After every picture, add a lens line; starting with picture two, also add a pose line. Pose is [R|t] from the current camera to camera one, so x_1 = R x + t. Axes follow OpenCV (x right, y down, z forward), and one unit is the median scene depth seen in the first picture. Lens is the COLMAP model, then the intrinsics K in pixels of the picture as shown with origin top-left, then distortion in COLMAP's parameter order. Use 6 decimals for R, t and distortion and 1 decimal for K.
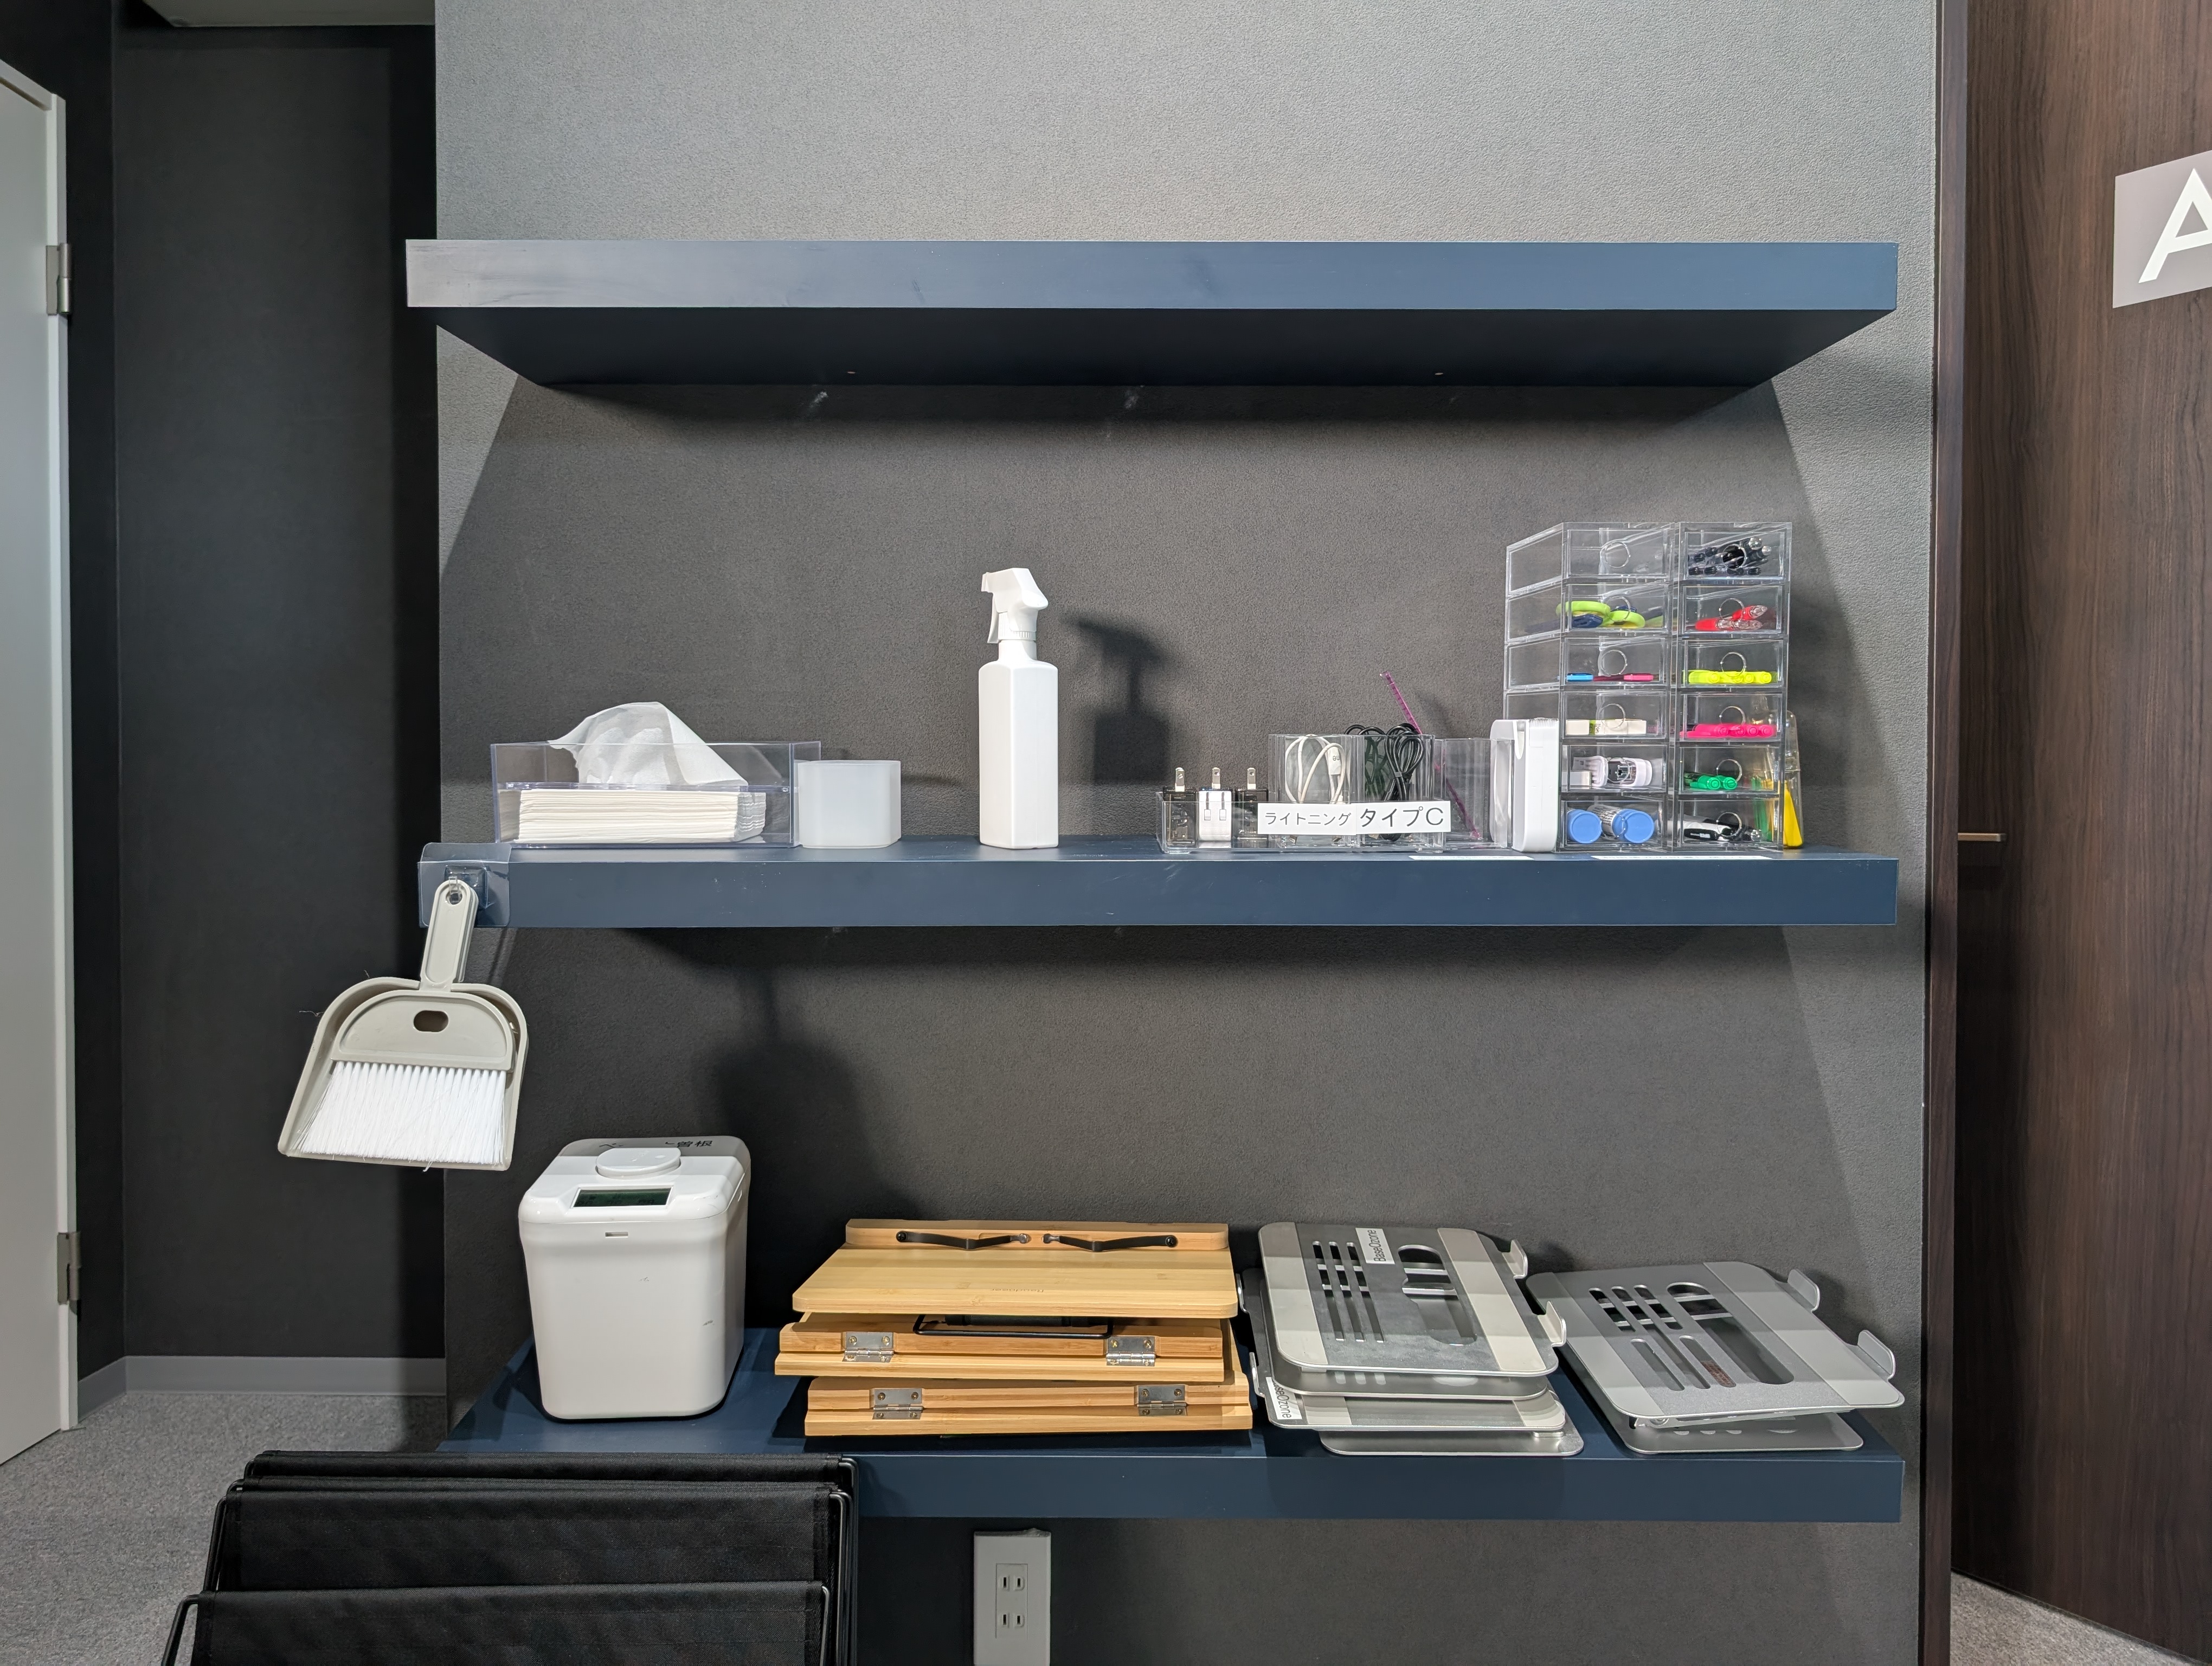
lens RADIAL K [[1576.1, 0, 1106.9], [0, 1576.1, 836.3], [0, 0, 1]] dist [0.001913, -0.002055]
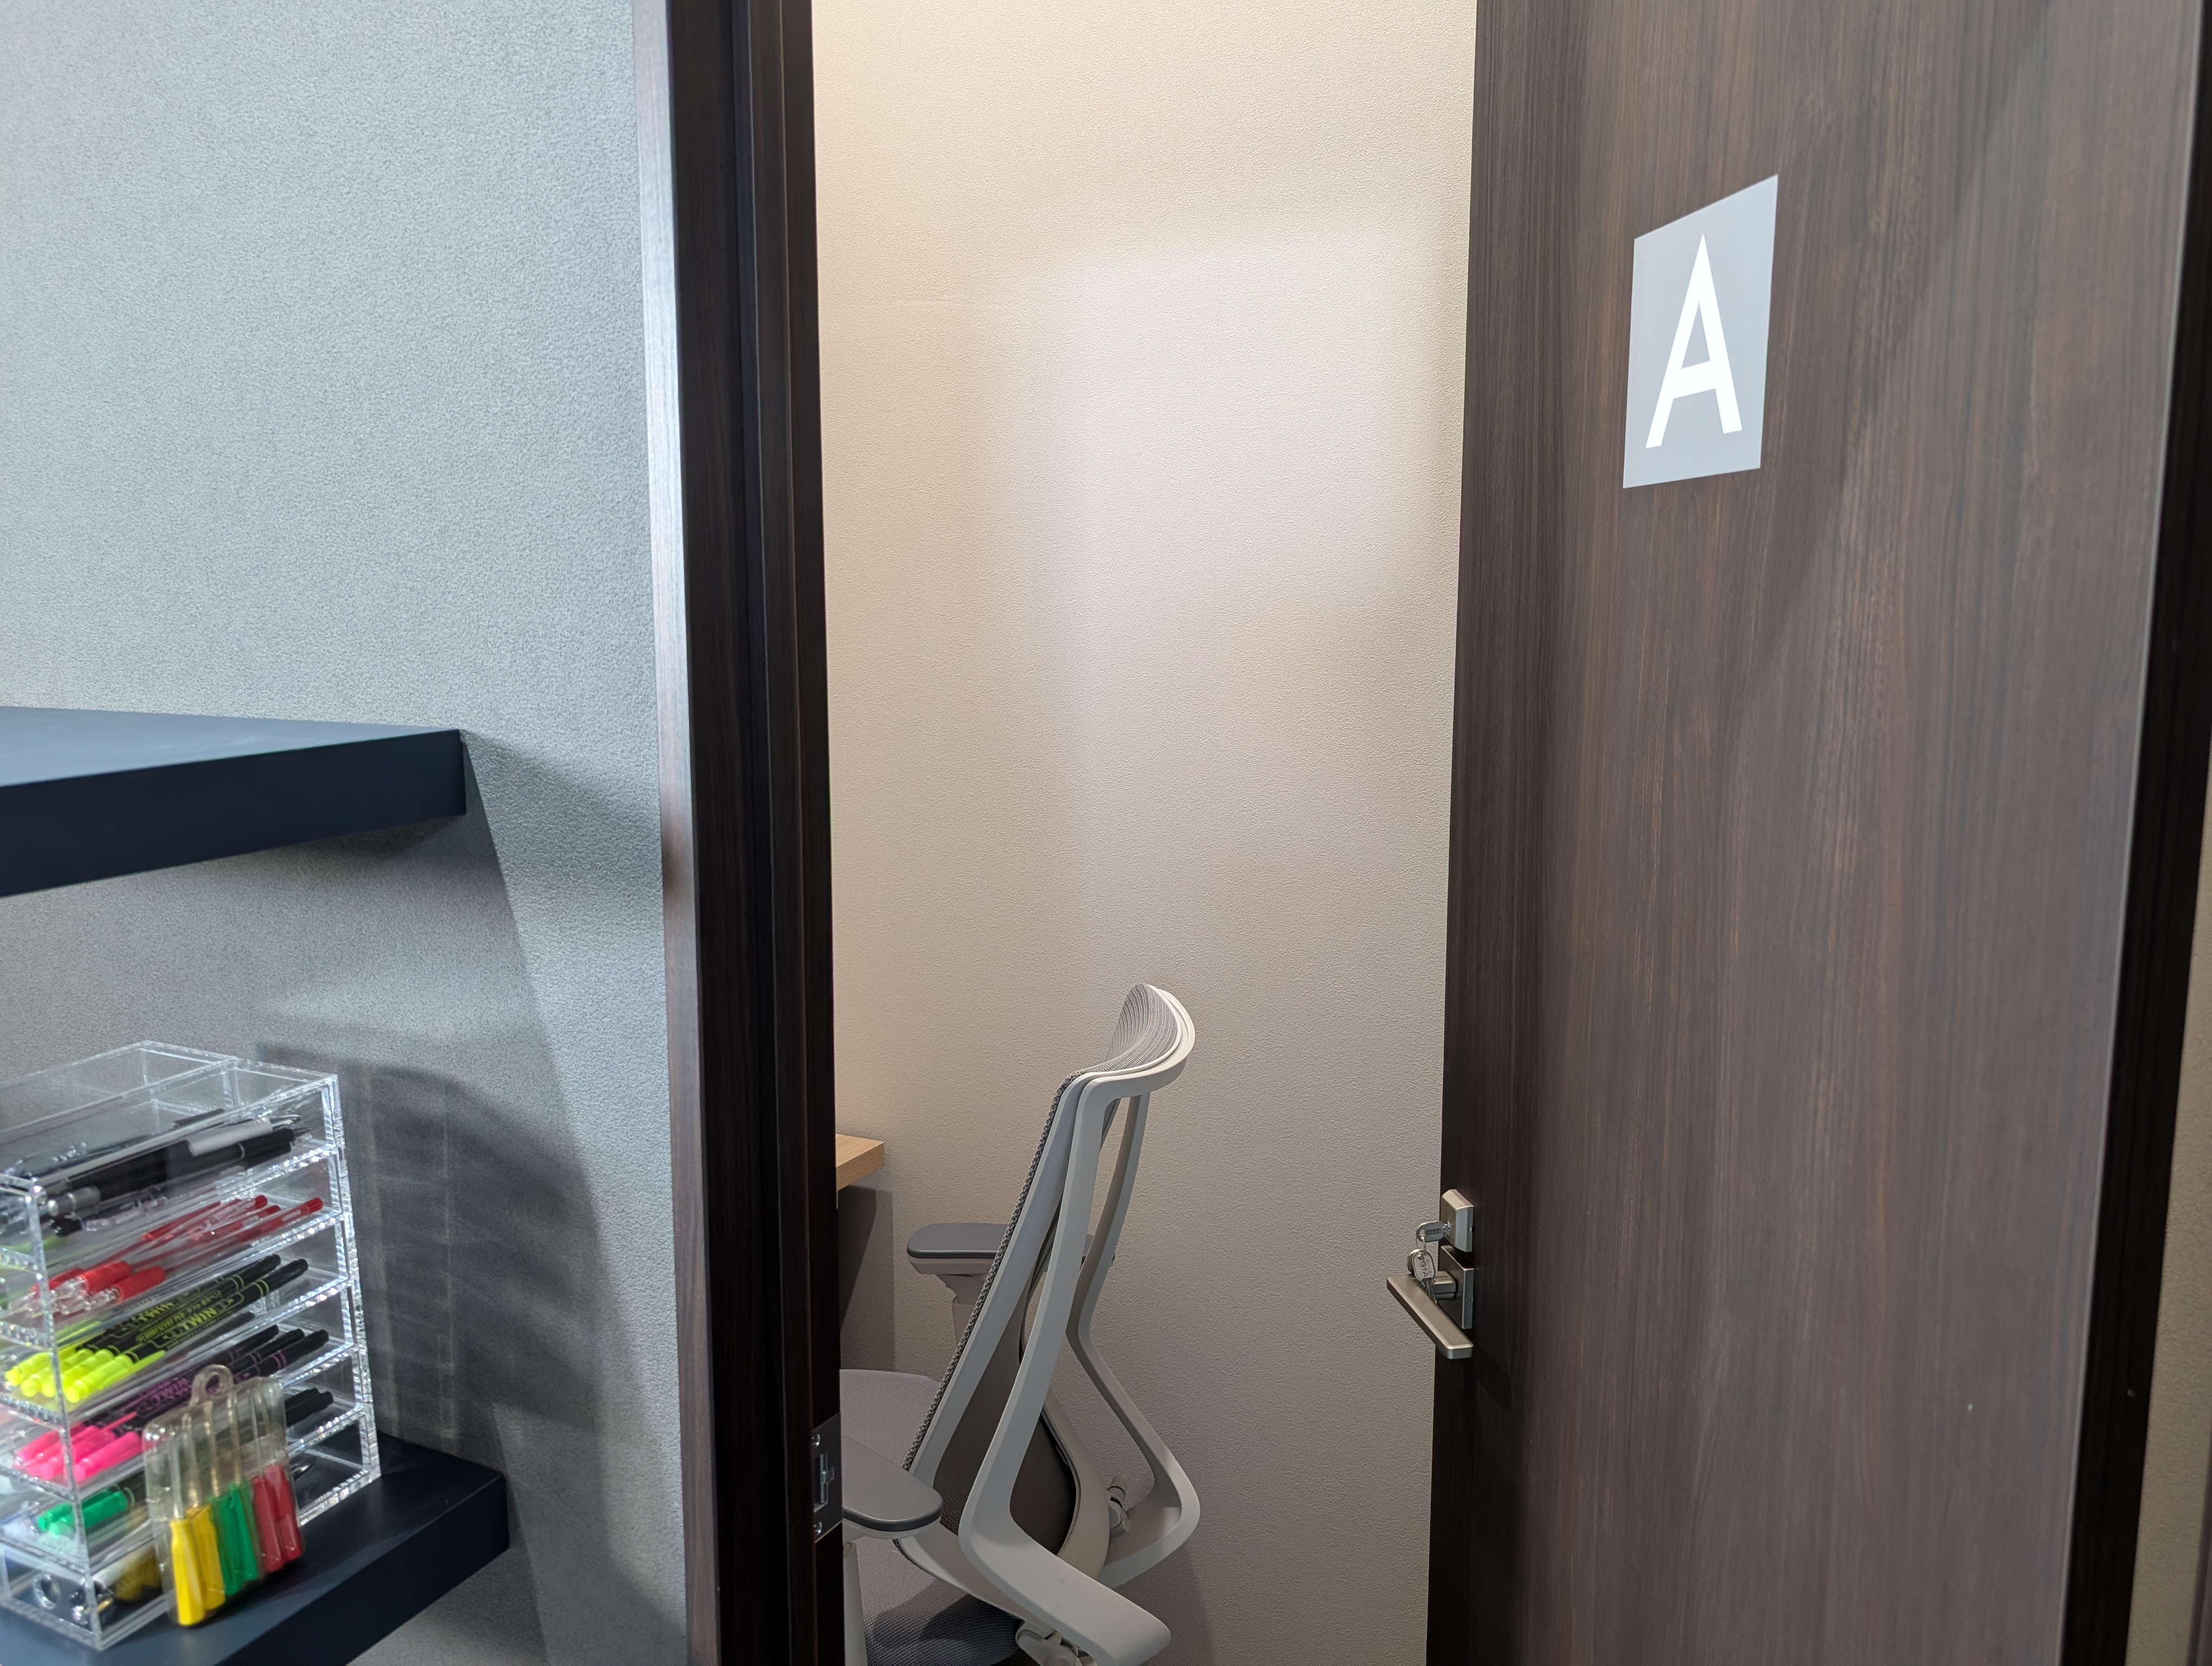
lens RADIAL K [[1576.1, 0, 1104.4], [0, 1576.1, 826.9], [0, 0, 1]] dist [0.001913, -0.002055]
pose [[0.898177, 0.059445, -0.435597, 0.920337], [-0.012572, 0.993884, 0.109711, -0.352154], [0.439454, -0.093064, 0.893431, 0.539476]]
